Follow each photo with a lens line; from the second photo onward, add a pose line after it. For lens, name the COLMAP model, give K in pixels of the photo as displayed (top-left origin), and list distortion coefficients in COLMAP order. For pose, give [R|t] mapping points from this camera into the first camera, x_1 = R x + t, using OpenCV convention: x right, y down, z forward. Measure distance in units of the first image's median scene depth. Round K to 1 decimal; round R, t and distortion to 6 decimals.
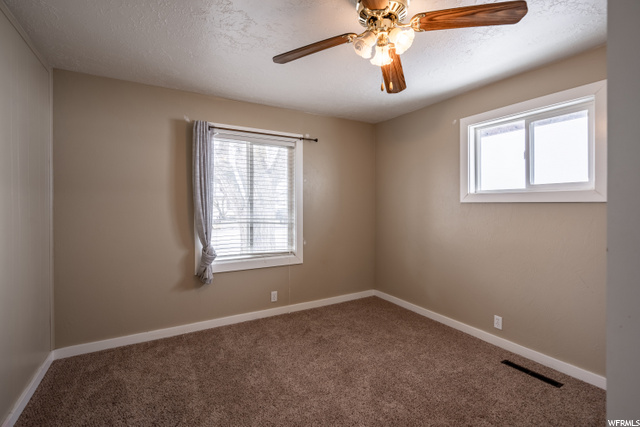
lens RADIAL K [[295.6, 0, 320.2], [0, 295.6, 208.8], [0, 0, 1]] dist [-0.000748, 0.000303]
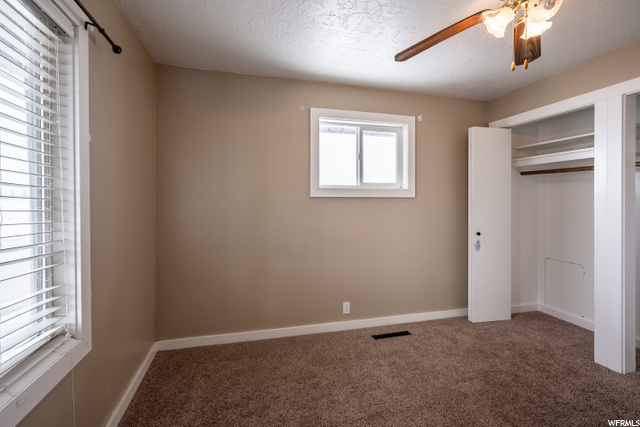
lens RADIAL K [[295.6, 0, 319.5], [0, 295.6, 204.9], [0, 0, 1]] dist [-0.000748, 0.000303]
pose [[0.261986, -0.018143, 0.964901, -0.482365], [0.014851, 0.999781, 0.014766, -0.011676], [-0.964958, 0.010462, 0.262198, 0.836962]]
